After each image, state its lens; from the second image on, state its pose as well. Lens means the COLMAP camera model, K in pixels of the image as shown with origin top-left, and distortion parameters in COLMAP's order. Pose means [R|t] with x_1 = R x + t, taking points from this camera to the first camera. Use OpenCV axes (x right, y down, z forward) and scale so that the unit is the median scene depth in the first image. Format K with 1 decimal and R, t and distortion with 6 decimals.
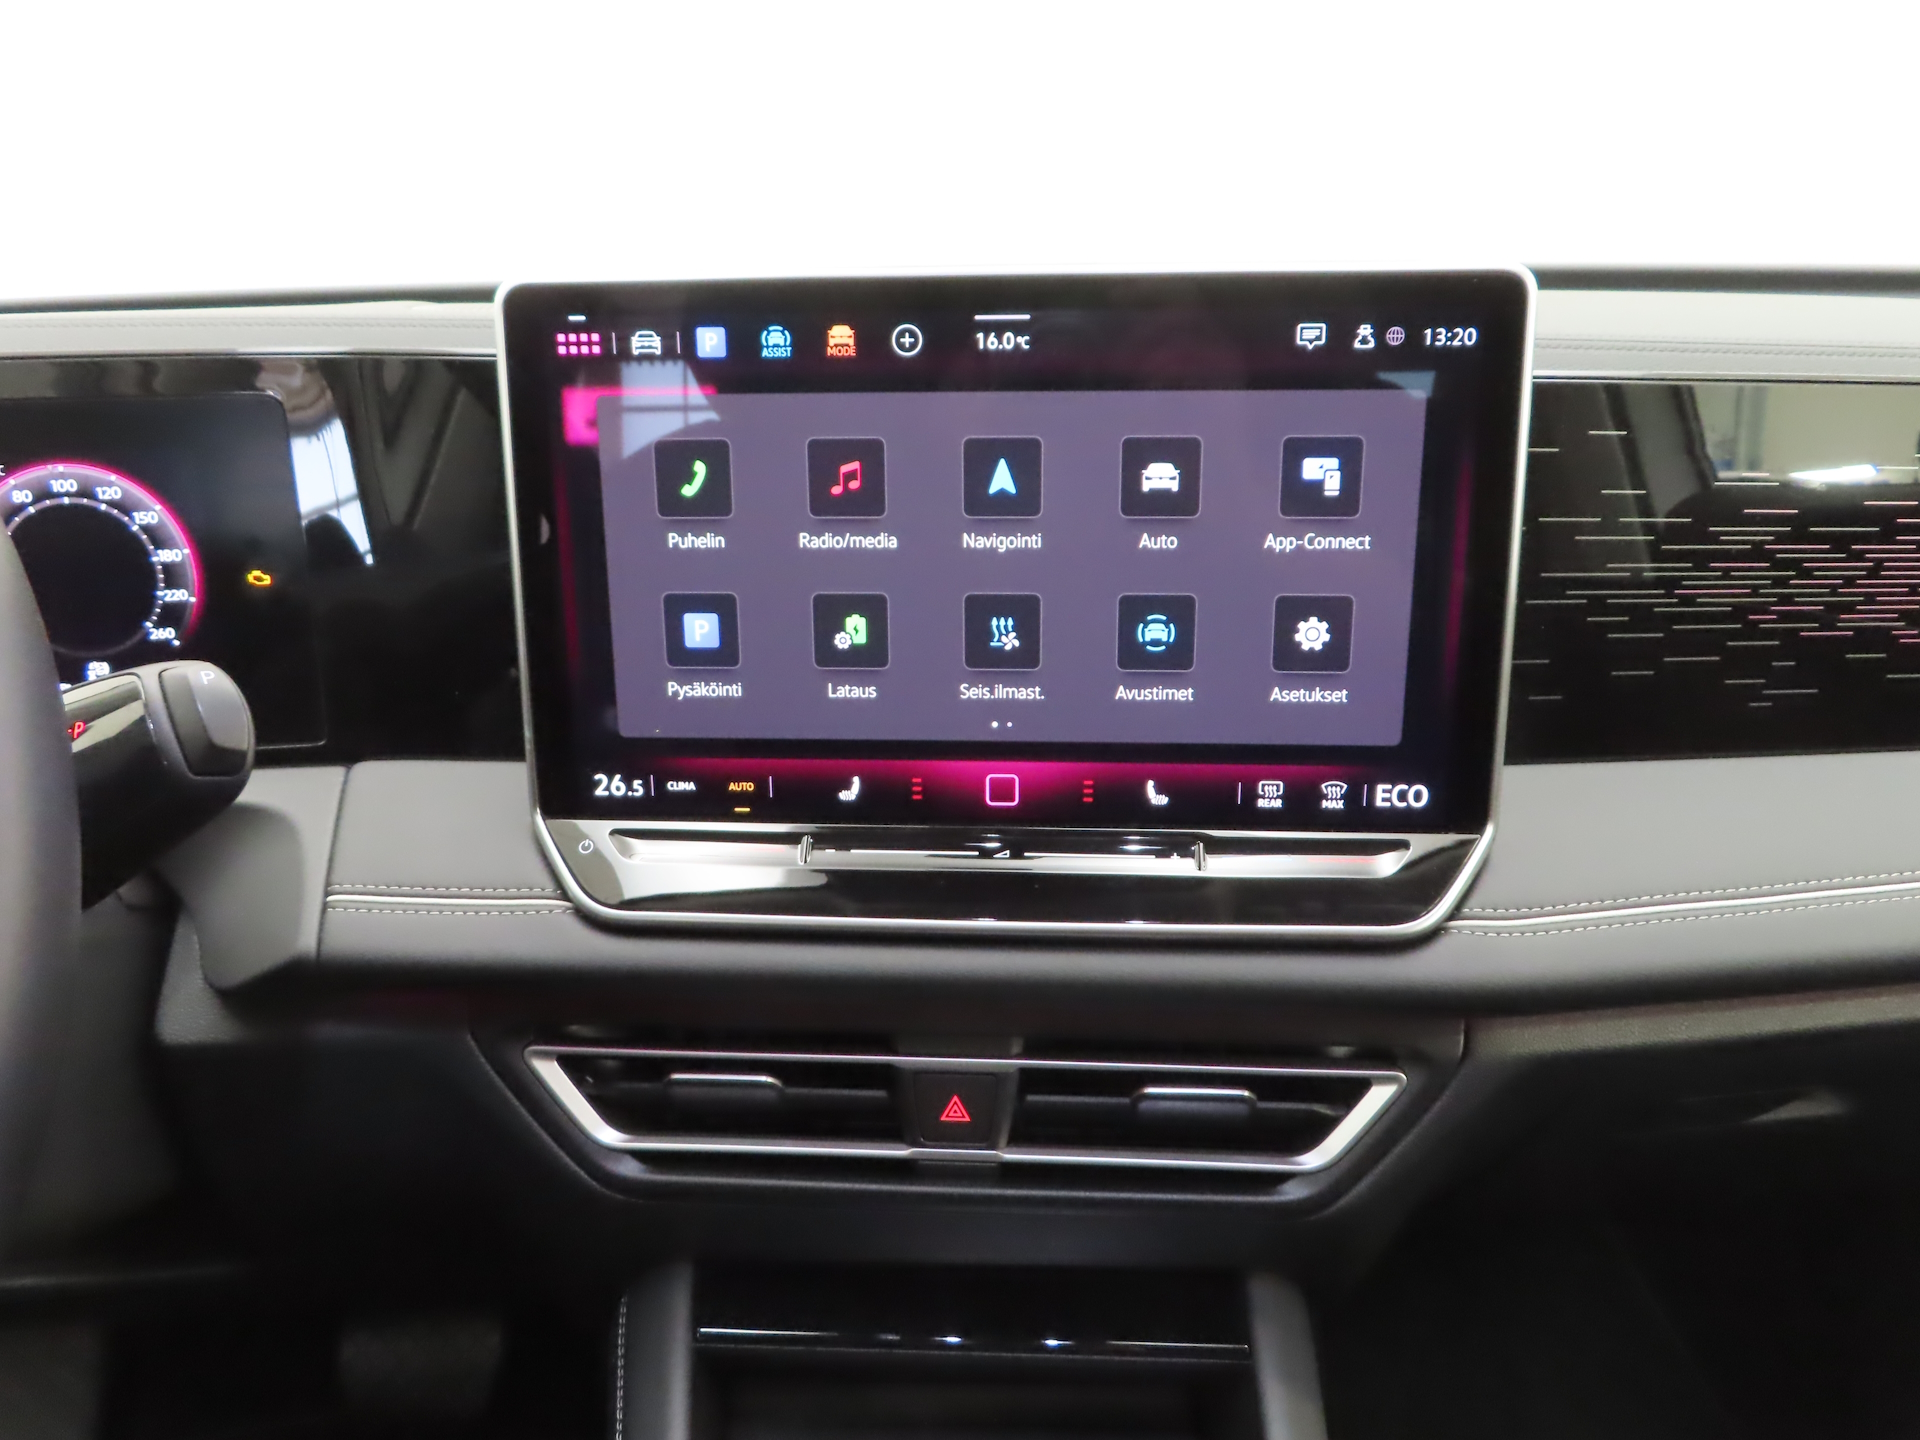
lens RADIAL K [[1681.6, 0, 960.0], [0, 1681.6, 720.0], [0, 0, 1]] dist [-0.003248, -0.001219]
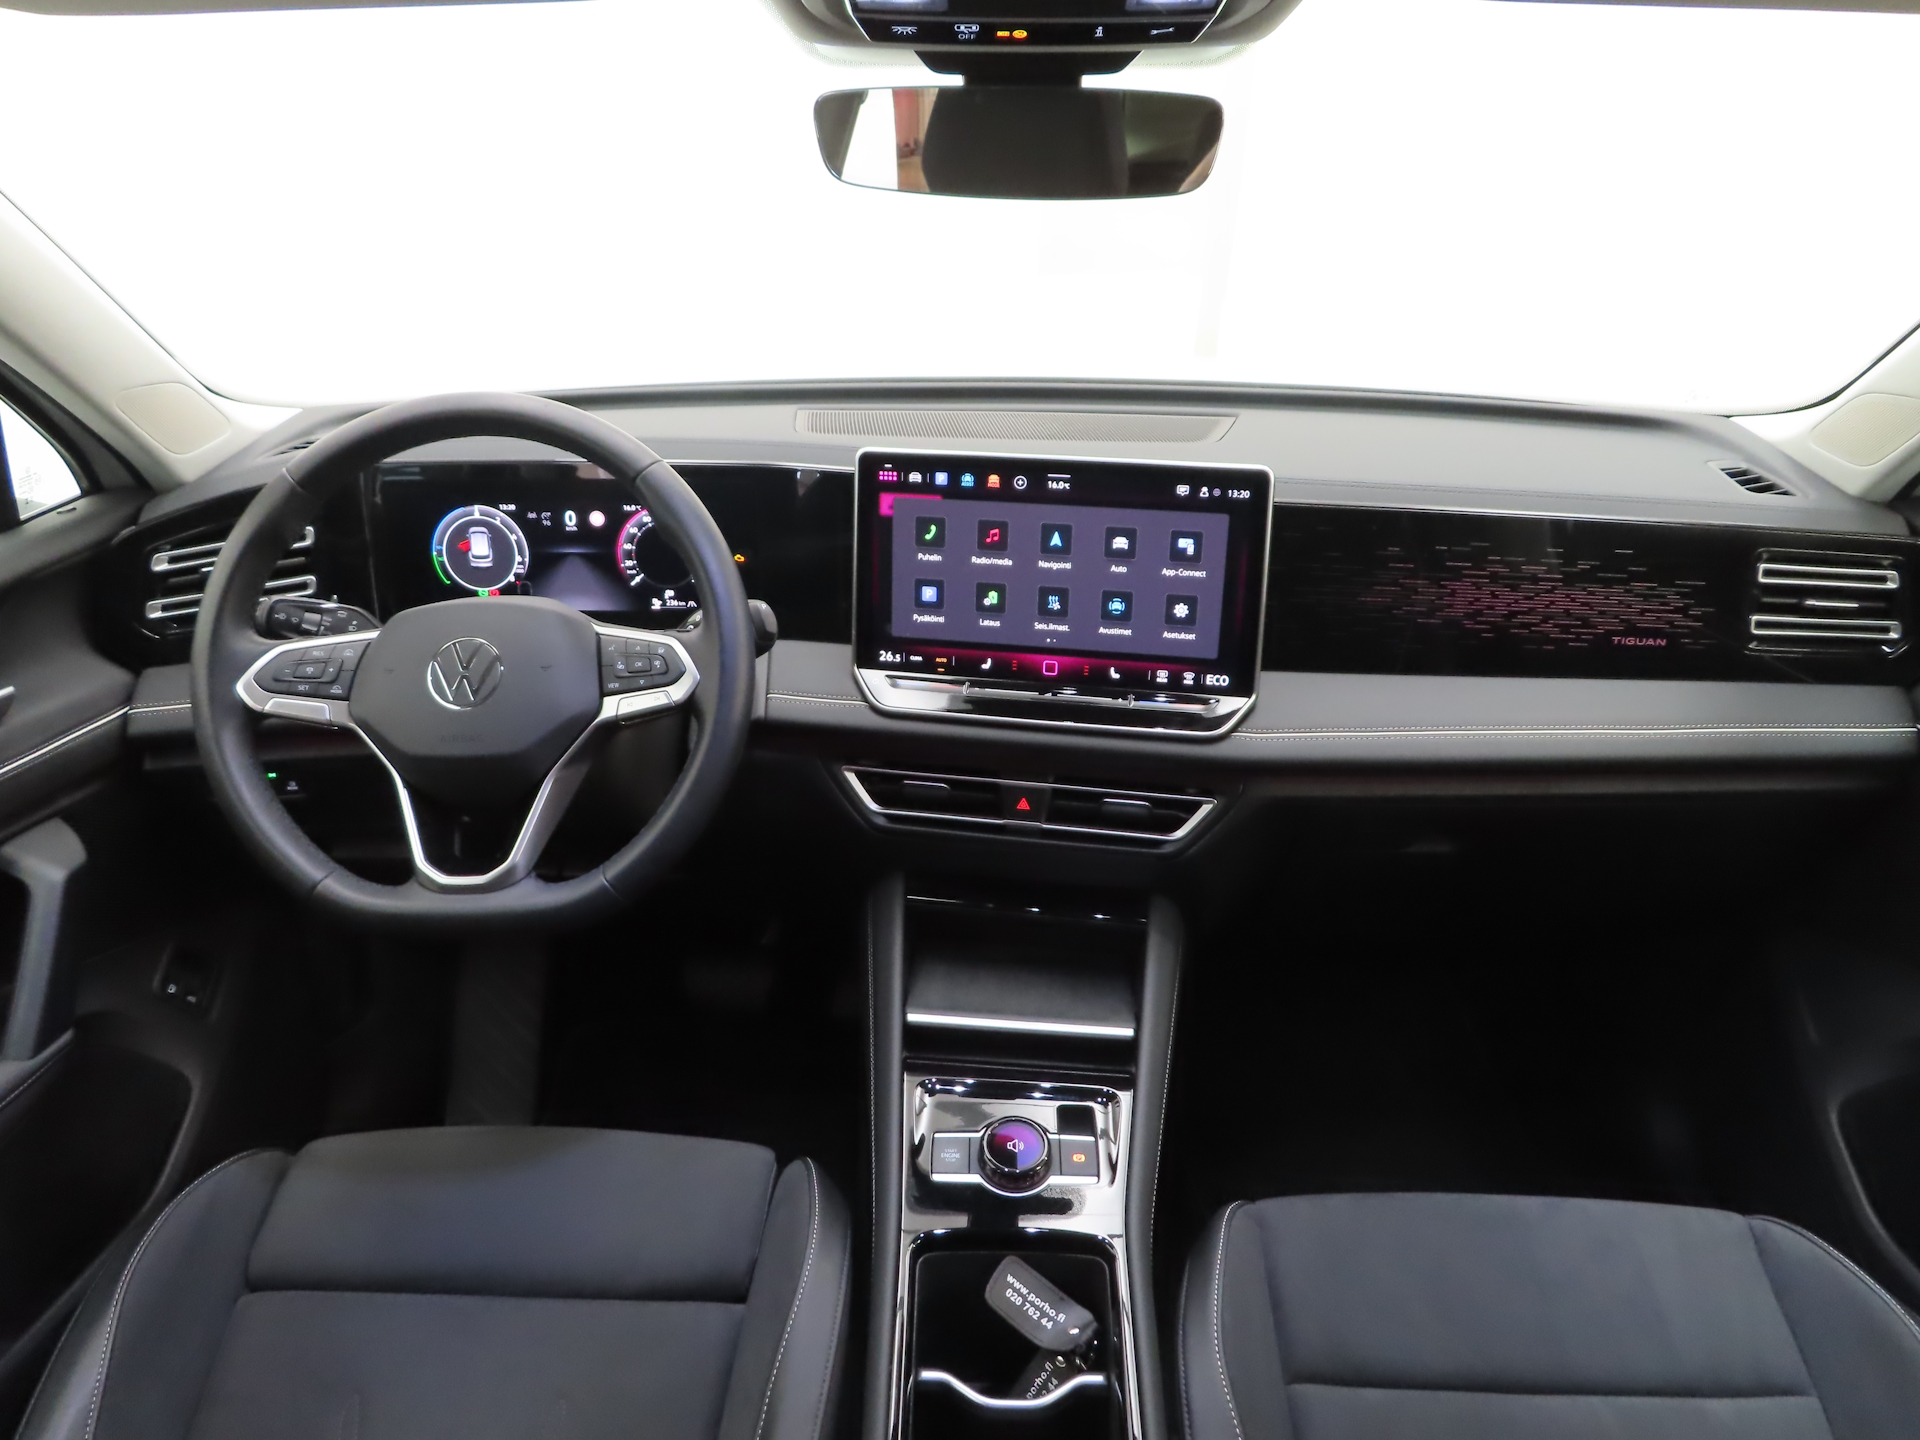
lens RADIAL K [[1592.1, 0, 960.0], [0, 1592.1, 720.0], [0, 0, 1]] dist [0.162836, -0.000004]
pose [[0.994291, 0.064078, -0.085314, 0.097736], [-0.059217, 0.996538, 0.058348, -0.009169], [0.088757, -0.052963, 0.994644, -1.292497]]
